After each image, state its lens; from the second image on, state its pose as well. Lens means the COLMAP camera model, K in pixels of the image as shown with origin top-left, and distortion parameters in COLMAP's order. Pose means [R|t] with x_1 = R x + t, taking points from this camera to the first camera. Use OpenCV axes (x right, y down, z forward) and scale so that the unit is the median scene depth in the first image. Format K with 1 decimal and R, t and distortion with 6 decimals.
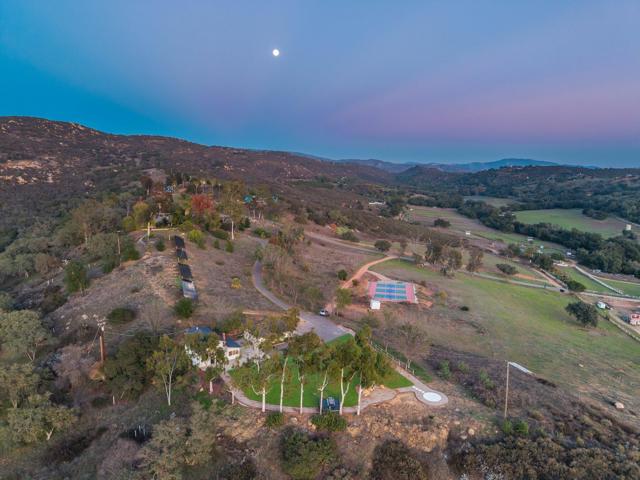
lens RADIAL K [[424.1, 0, 320.6], [0, 424.1, 239.9], [0, 0, 1]] dist [0.039814, -0.045970]
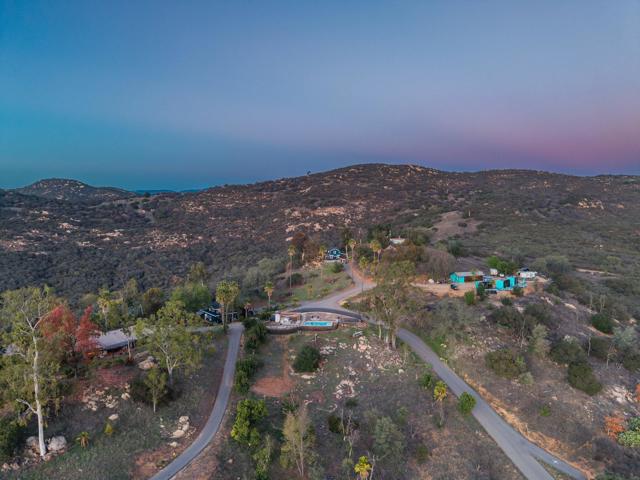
lens RADIAL K [[424.1, 0, 323.6], [0, 424.1, 240.9], [0, 0, 1]] dist [0.039814, -0.045970]
pose [[0.640947, 0.032928, -0.766879, 0.071969], [-0.094014, 0.994925, -0.035856, -0.066752], [0.761806, 0.095079, 0.640790, 0.344025]]
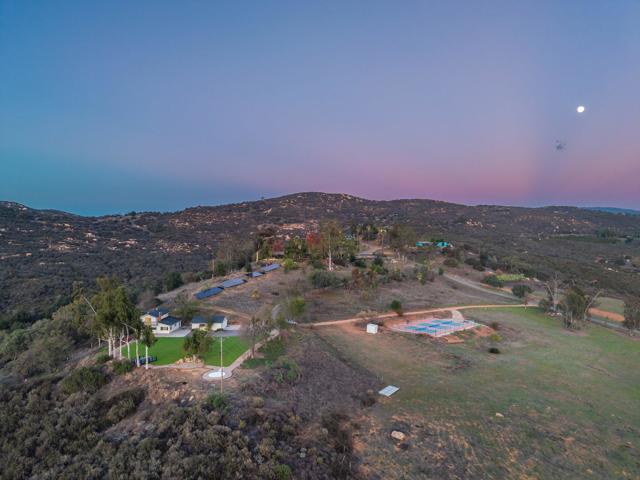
lens RADIAL K [[424.1, 0, 320.7], [0, 424.1, 238.6], [0, 0, 1]] dist [0.039814, -0.045970]
pose [[0.789888, -0.026601, -0.612674, 0.166986], [-0.066478, 0.989457, -0.128668, 0.022036], [0.609638, 0.142363, 0.779791, 0.039822]]
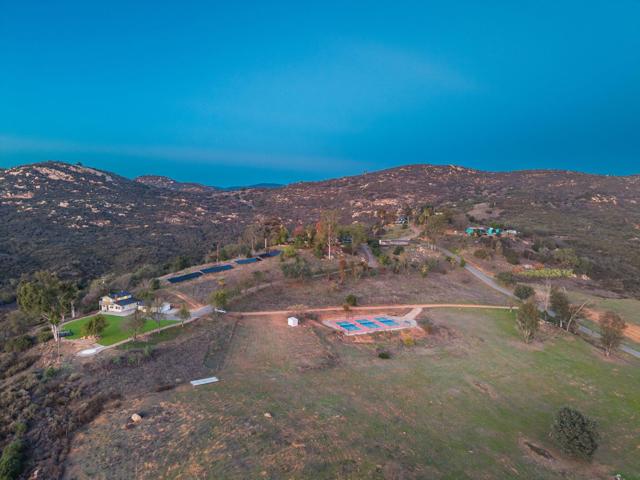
lens RADIAL K [[424.1, 0, 321.6], [0, 424.1, 251.3], [0, 0, 1]] dist [0.039814, -0.045970]
pose [[0.562041, 0.069516, -0.824183, 0.273079], [-0.116752, 0.993152, 0.004150, -0.009242], [0.818828, 0.093893, 0.566309, 0.117353]]
